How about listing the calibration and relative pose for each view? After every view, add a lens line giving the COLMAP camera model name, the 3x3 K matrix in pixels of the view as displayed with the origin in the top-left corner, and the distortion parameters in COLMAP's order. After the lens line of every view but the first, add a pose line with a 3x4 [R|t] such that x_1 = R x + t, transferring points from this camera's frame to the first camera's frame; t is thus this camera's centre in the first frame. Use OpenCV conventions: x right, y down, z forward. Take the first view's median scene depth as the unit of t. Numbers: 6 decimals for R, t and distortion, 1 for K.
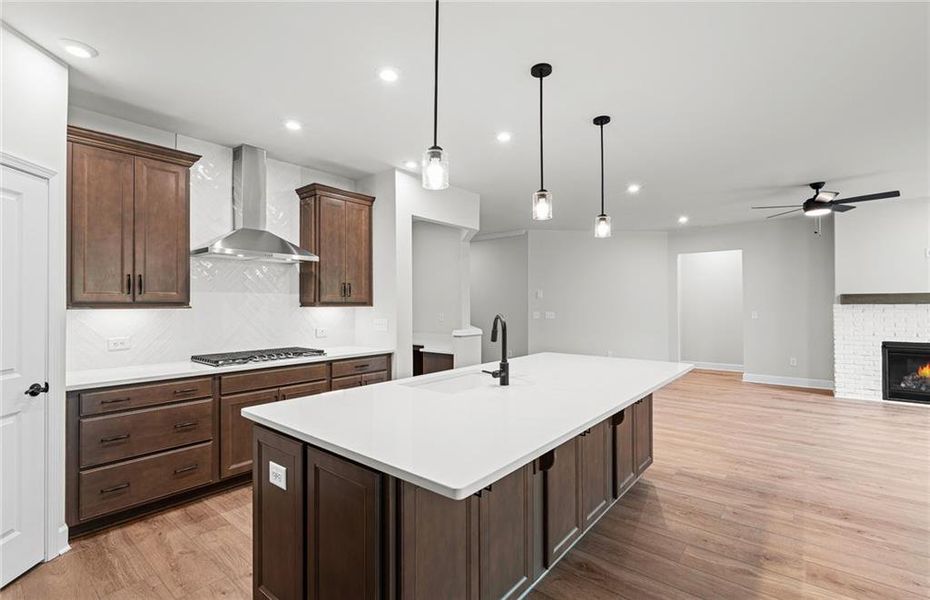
lens RADIAL K [[427.2, 0, 453.5], [0, 427.2, 299.0], [0, 0, 1]] dist [-0.001777, -0.000066]
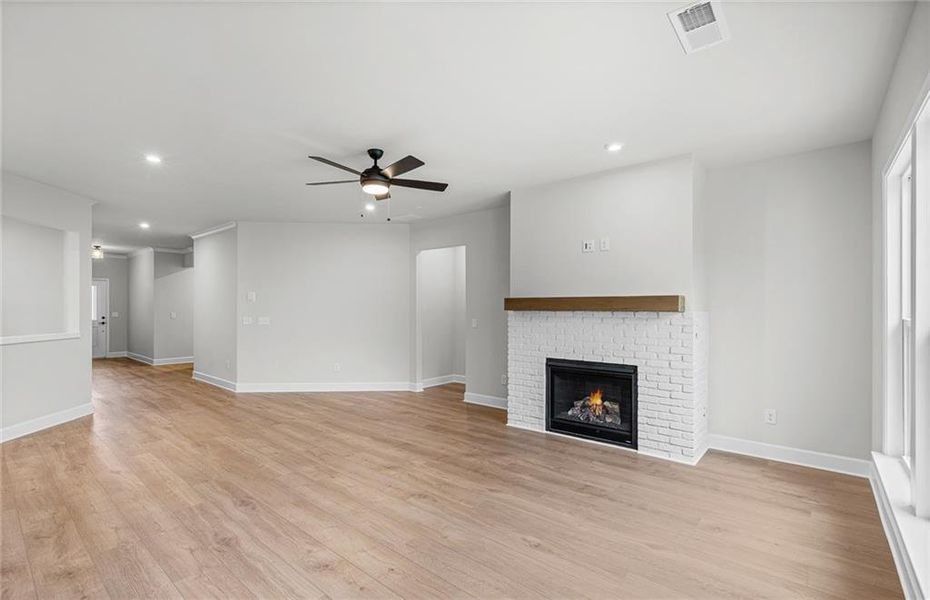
lens RADIAL K [[418.9, 0, 462.0], [0, 418.9, 308.2], [0, 0, 1]] dist [-0.004479, -0.000503]
pose [[0.999914, 0.009411, -0.009156, 0.855407], [-0.009327, 0.999914, 0.009191, 0.001091], [0.009242, -0.009105, 0.999916, 0.215910]]
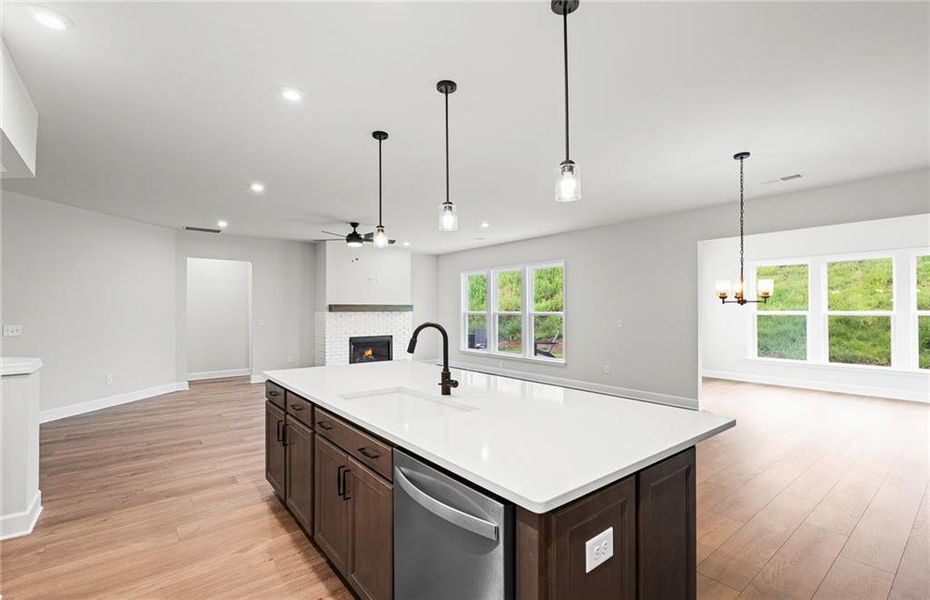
lens RADIAL K [[418.9, 0, 462.0], [0, 418.9, 308.2], [0, 0, 1]] dist [-0.004479, -0.000503]
pose [[0.210558, 0.009681, 0.977534, -0.320353], [-0.005046, 0.999948, -0.008816, 0.010423], [-0.977568, -0.003077, 0.210596, 0.319508]]
